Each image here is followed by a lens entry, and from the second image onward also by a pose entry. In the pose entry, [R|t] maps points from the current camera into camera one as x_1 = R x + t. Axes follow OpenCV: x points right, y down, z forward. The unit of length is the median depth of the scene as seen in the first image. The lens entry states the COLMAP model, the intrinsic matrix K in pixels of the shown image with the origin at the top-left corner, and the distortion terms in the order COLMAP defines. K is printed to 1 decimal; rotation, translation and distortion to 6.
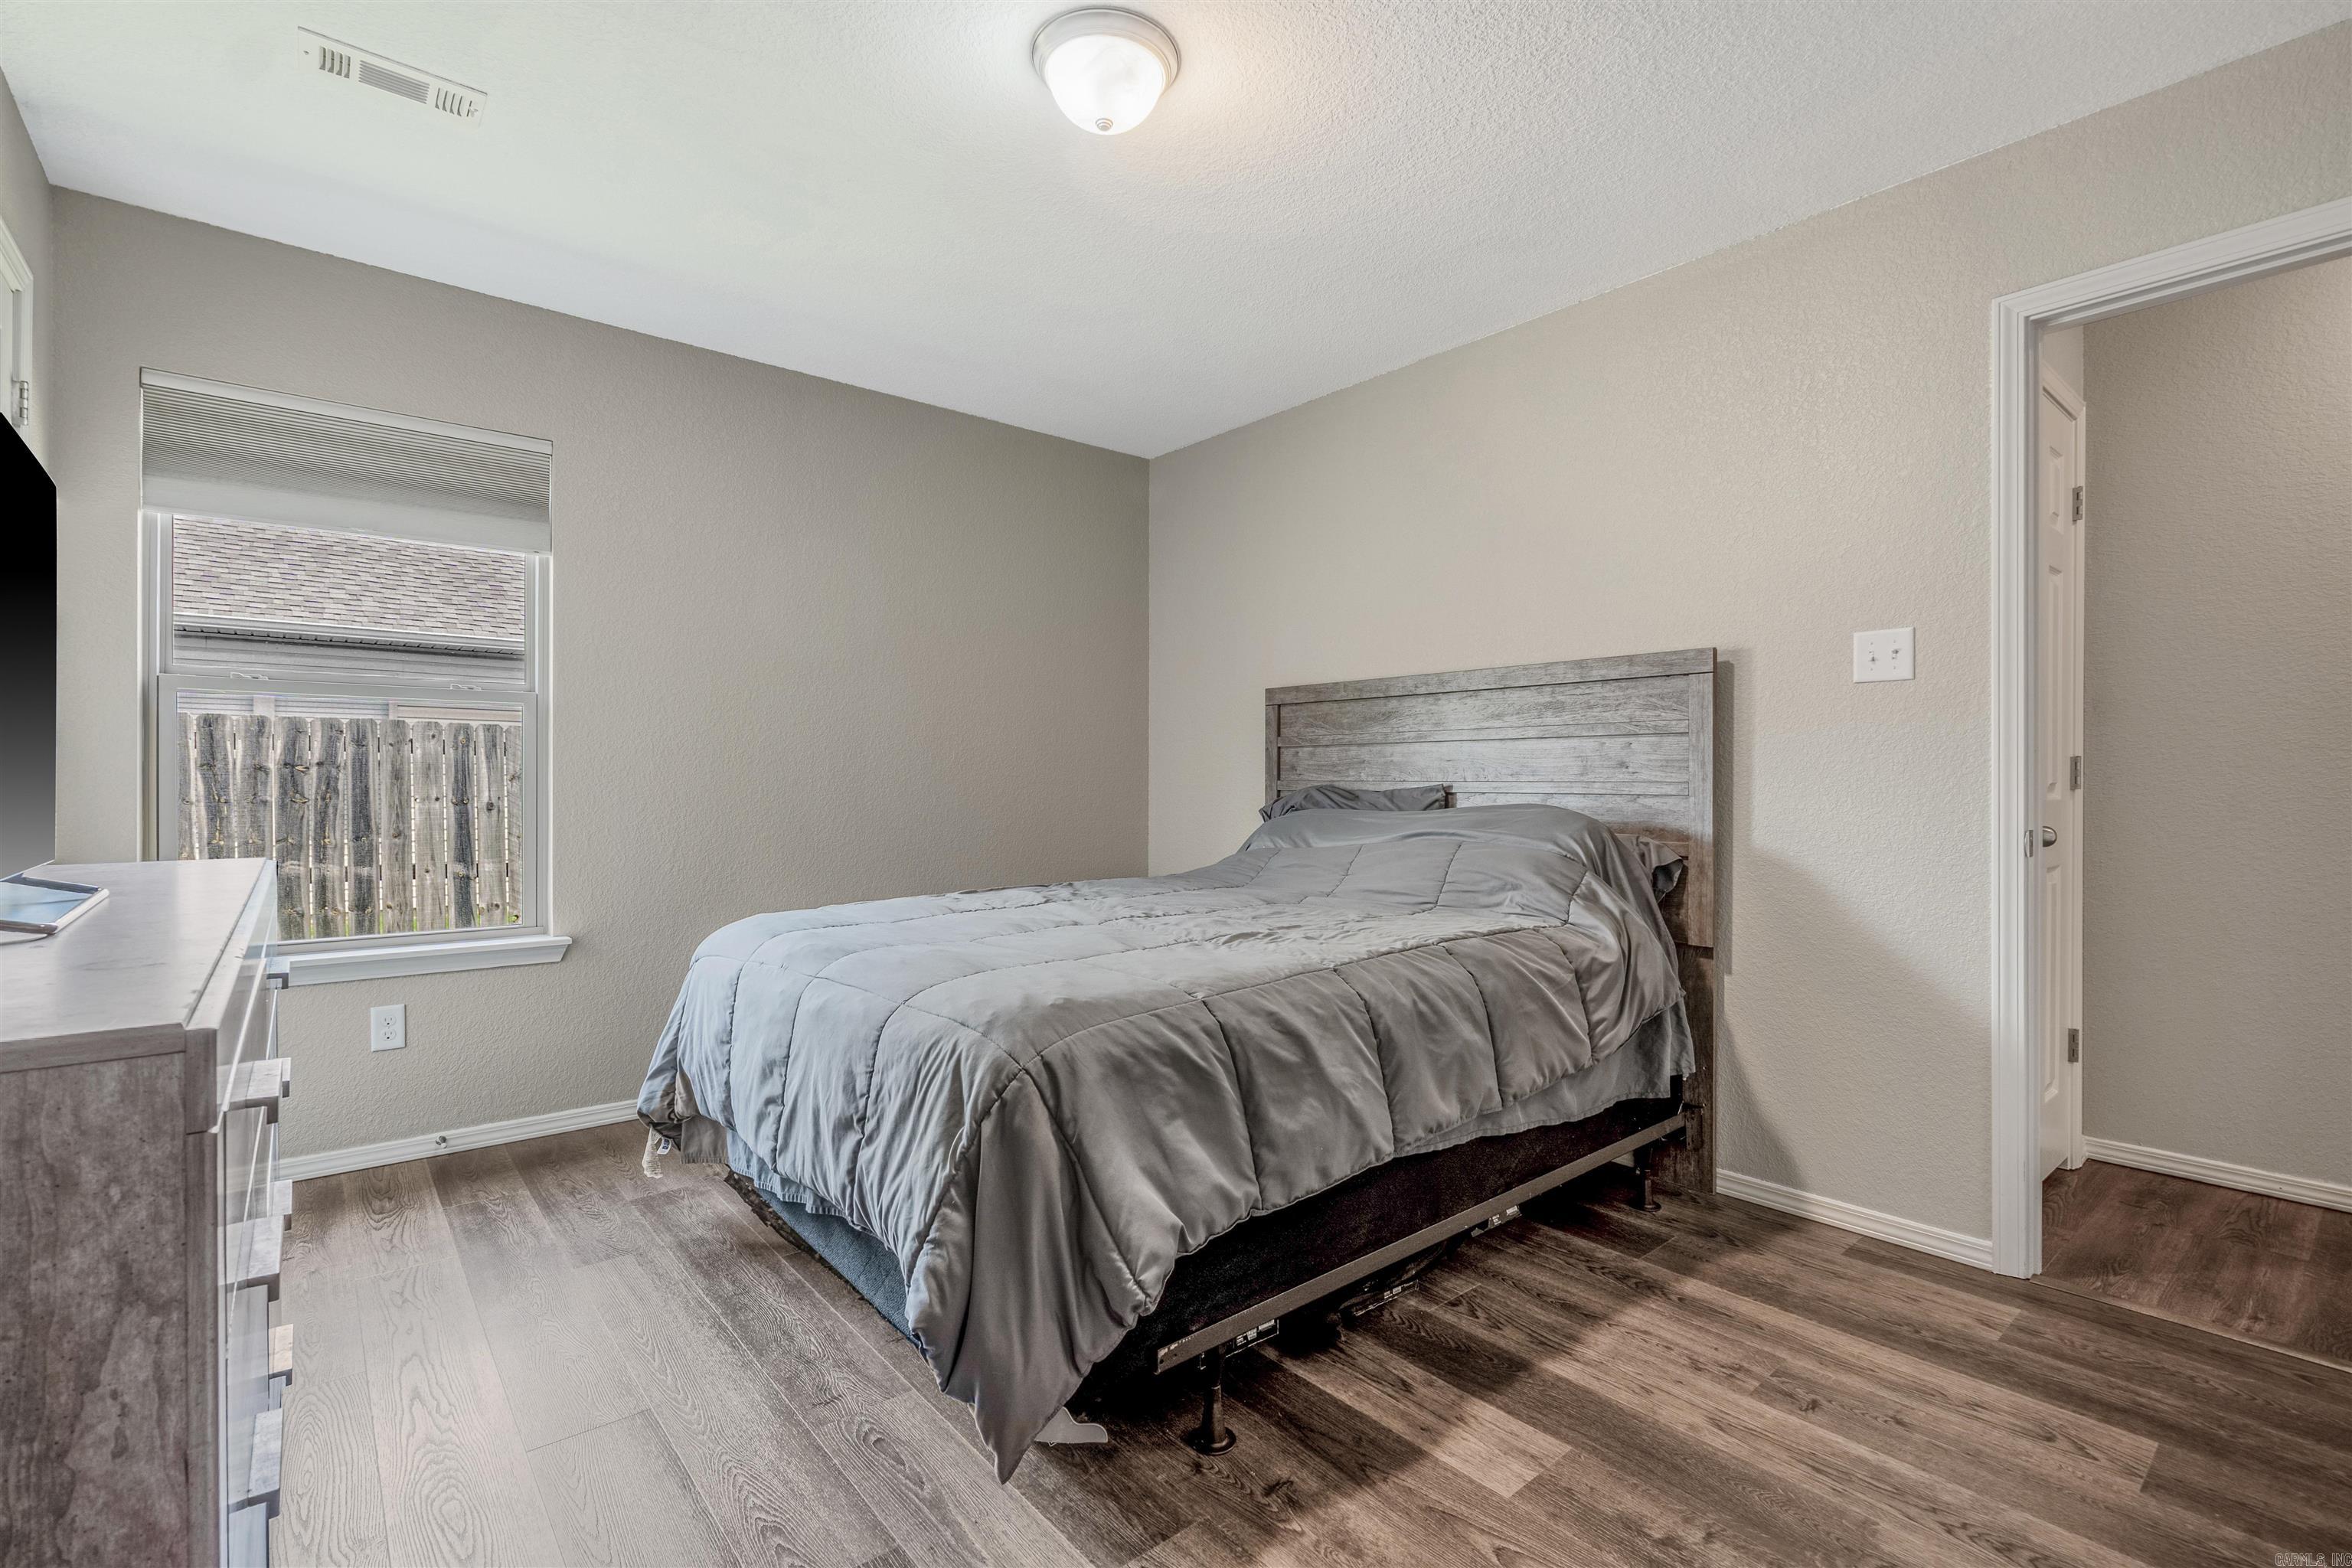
lens RADIAL K [[1048.1, 0, 1177.0], [0, 1048.1, 786.7], [0, 0, 1]] dist [0.001120, -0.000106]
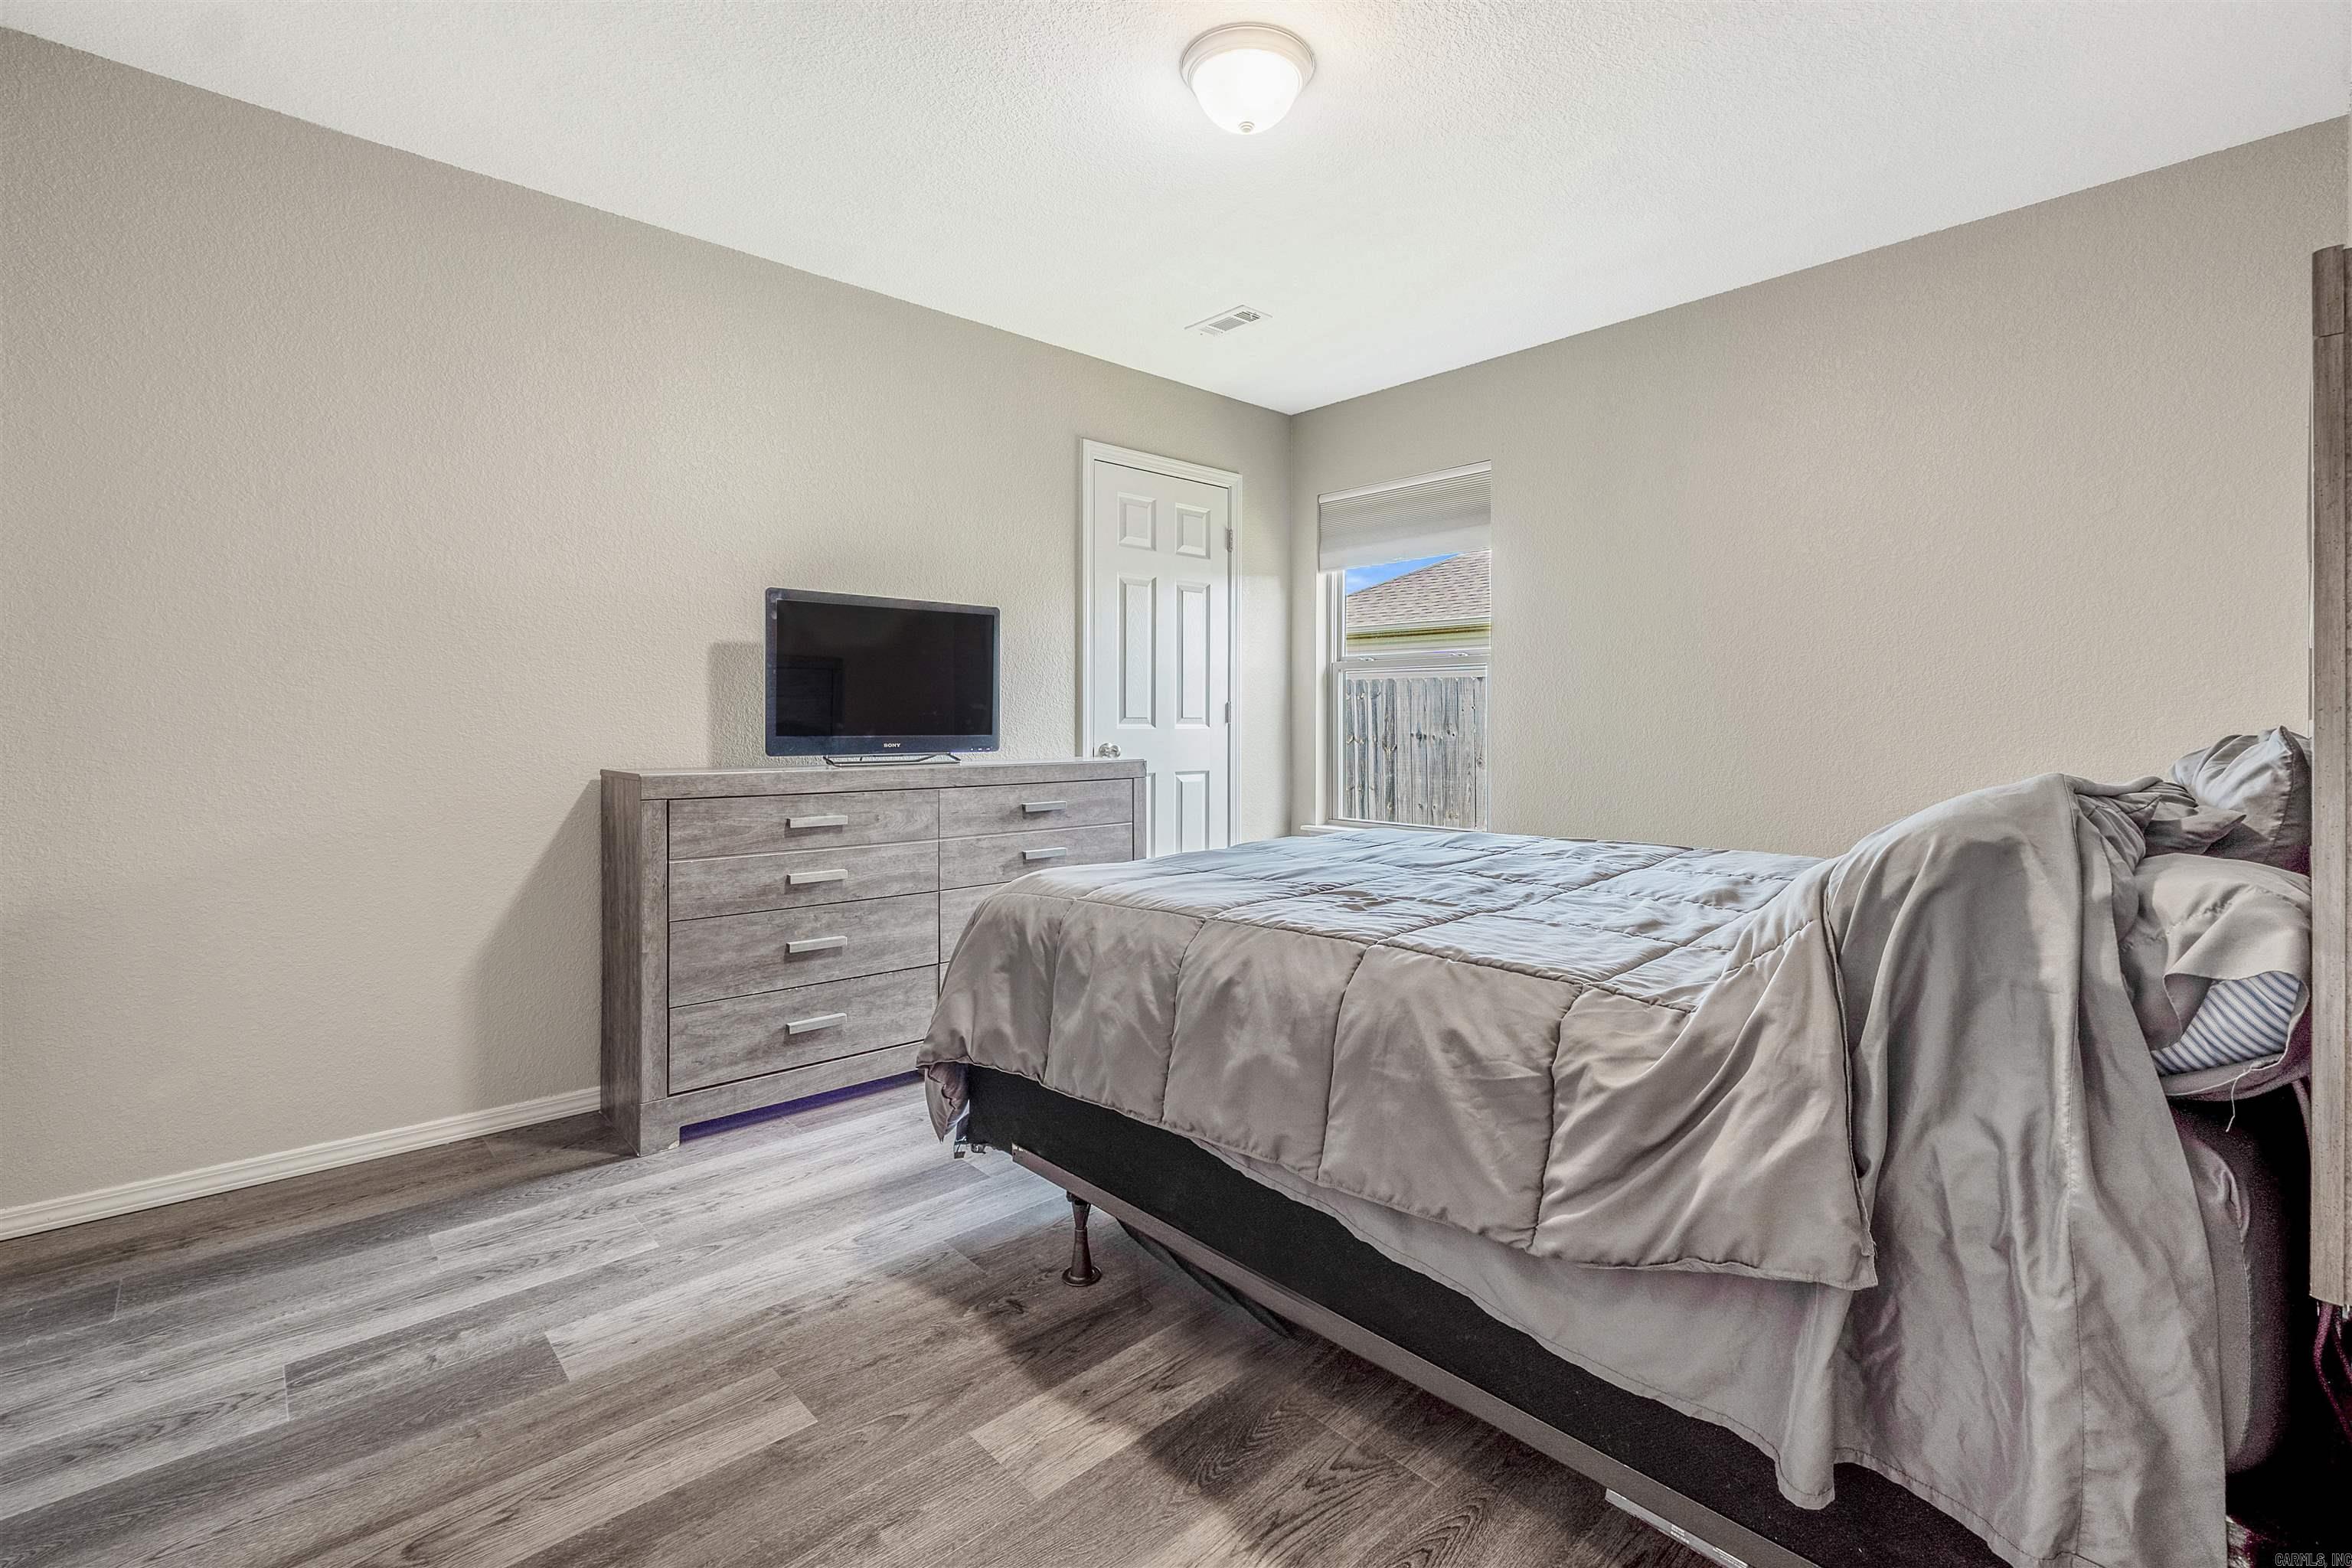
lens RADIAL K [[1018.5, 0, 1213.0], [0, 1018.5, 721.2], [0, 0, 1]] dist [-0.008063, 0.000375]
pose [[0.070512, -0.002045, -0.997509, 0.742117], [-0.004949, 0.999985, -0.002400, -0.000704], [0.997499, 0.005105, 0.070501, 0.662900]]
